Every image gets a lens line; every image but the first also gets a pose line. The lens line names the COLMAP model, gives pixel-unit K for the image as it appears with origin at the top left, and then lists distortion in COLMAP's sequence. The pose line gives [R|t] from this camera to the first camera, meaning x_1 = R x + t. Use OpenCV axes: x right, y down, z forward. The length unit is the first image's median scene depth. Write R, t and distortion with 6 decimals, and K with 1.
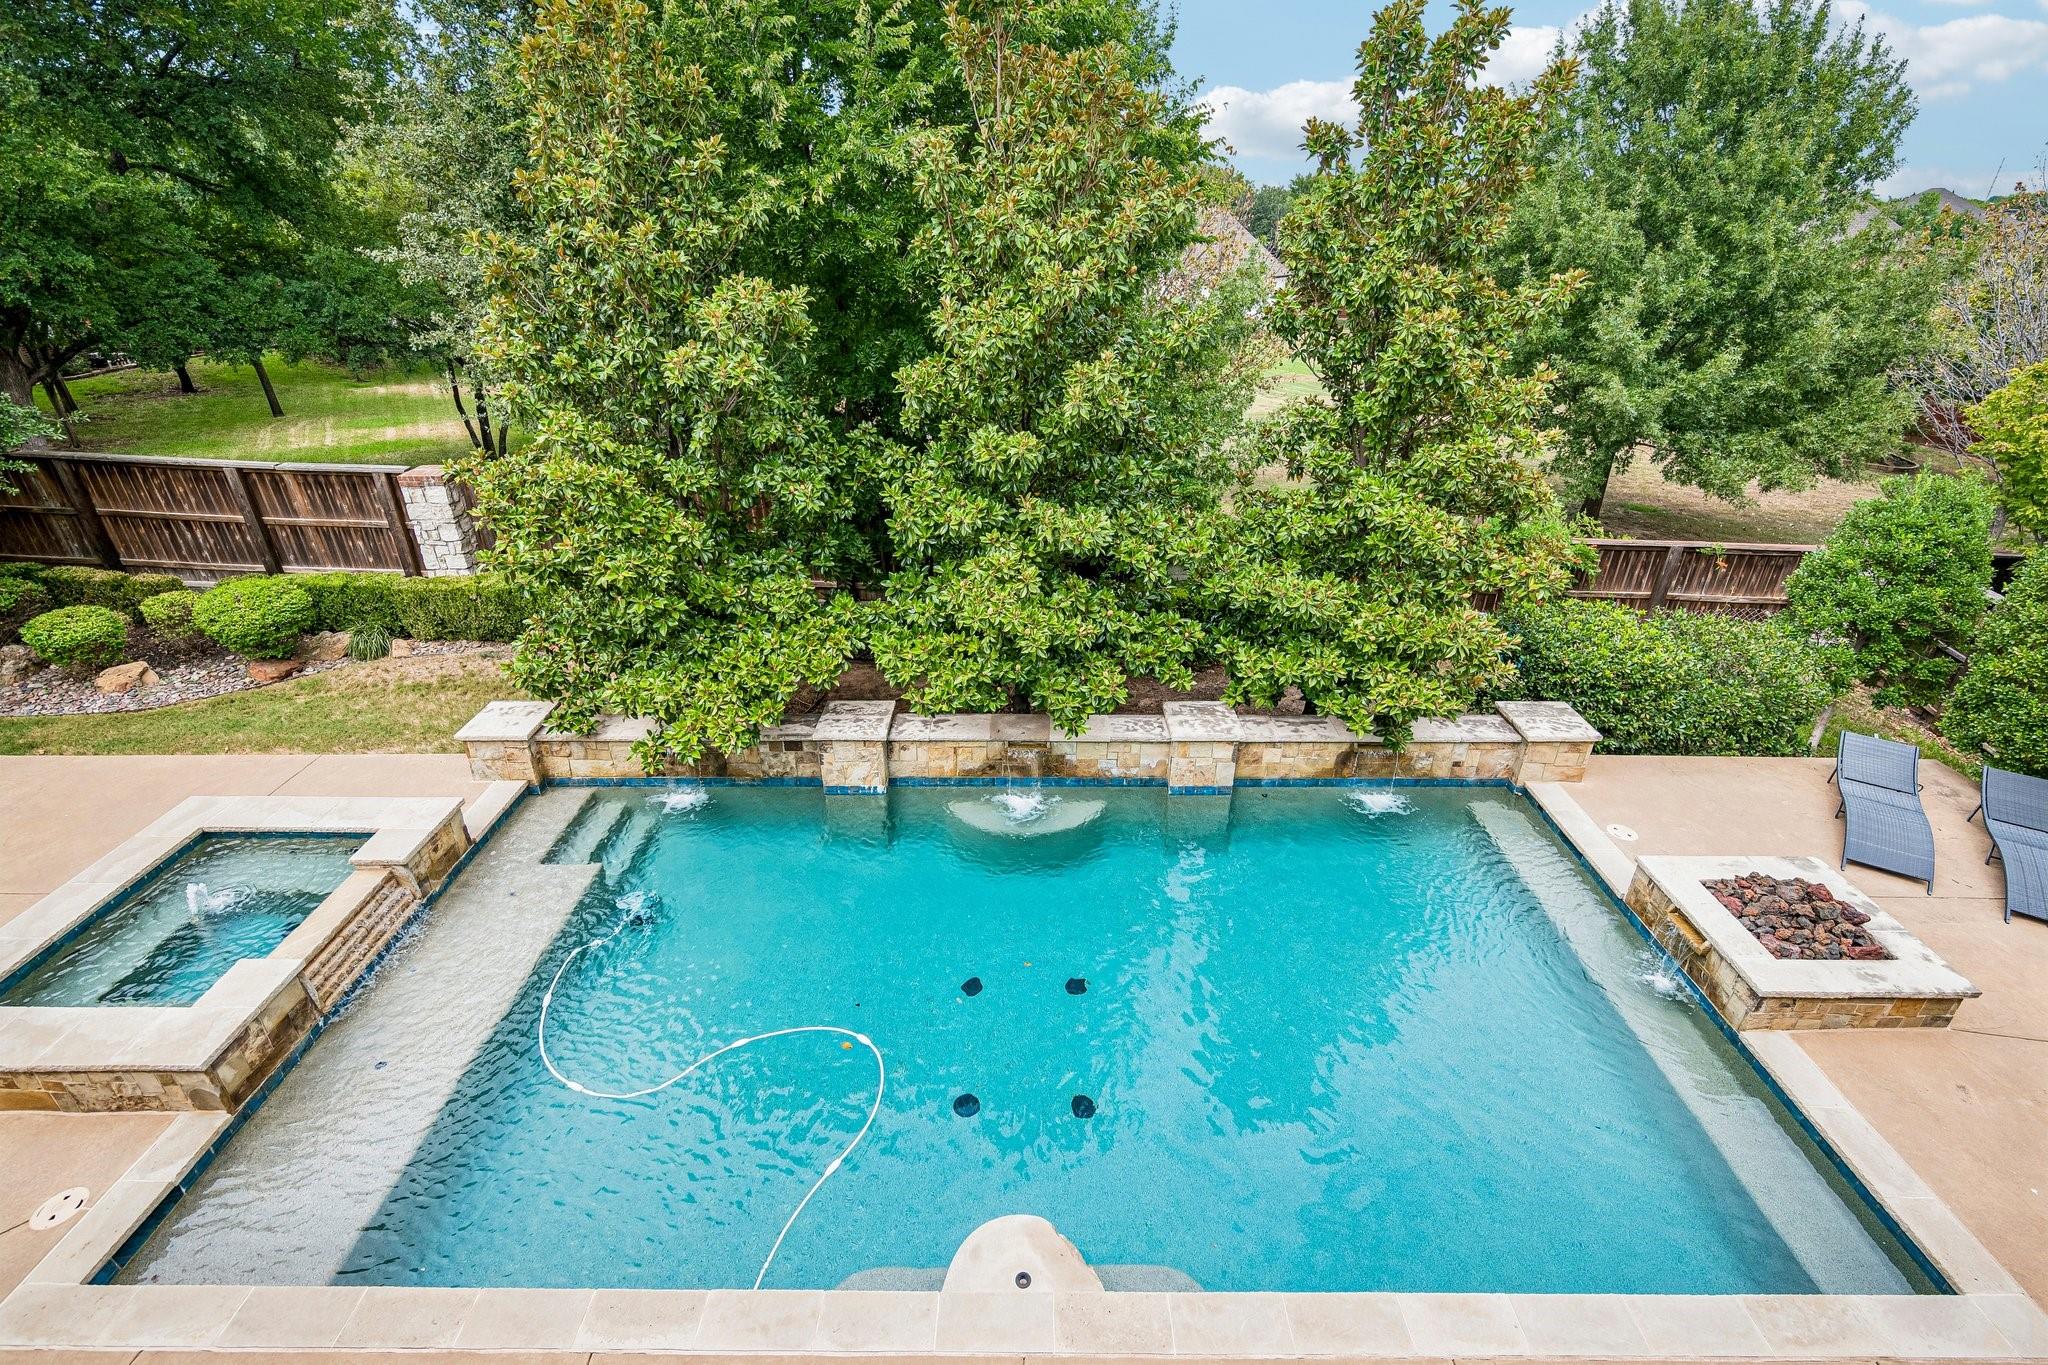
lens RADIAL K [[942.5, 0, 1021.4], [0, 942.5, 682.9], [0, 0, 1]] dist [0.000869, 0.000684]
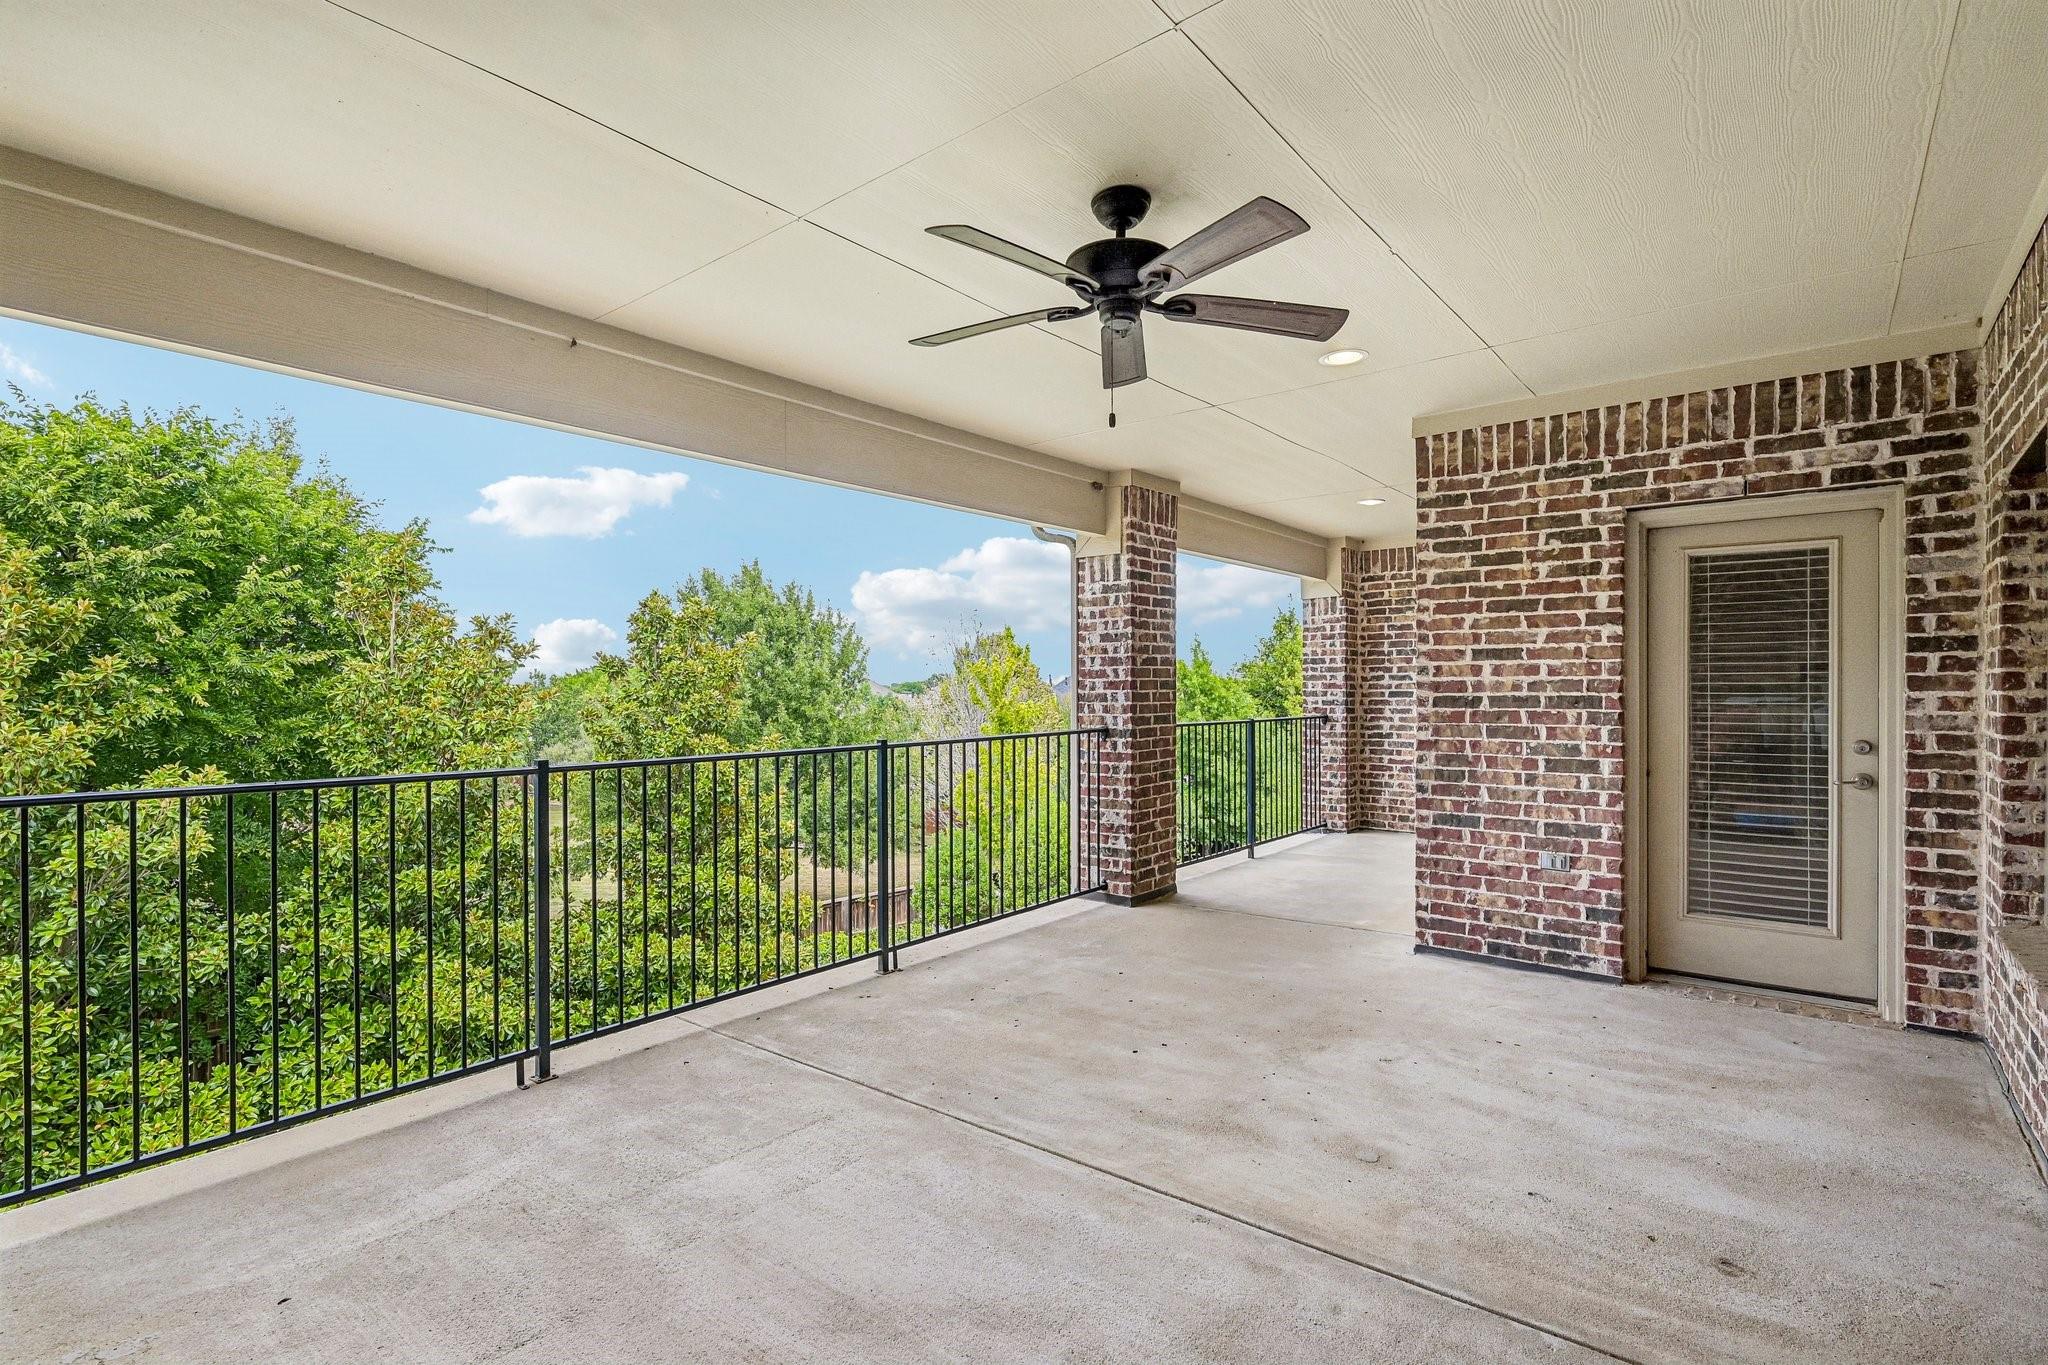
lens RADIAL K [[1043.7, 0, 1024.3], [0, 1043.7, 688.7], [0, 0, 1]] dist [0.001829, -0.000227]
pose [[0.635368, -0.003450, 0.772202, -0.369226], [0.349669, 0.892880, -0.283719, 0.117437], [-0.688505, 0.450281, 0.568514, -0.271707]]
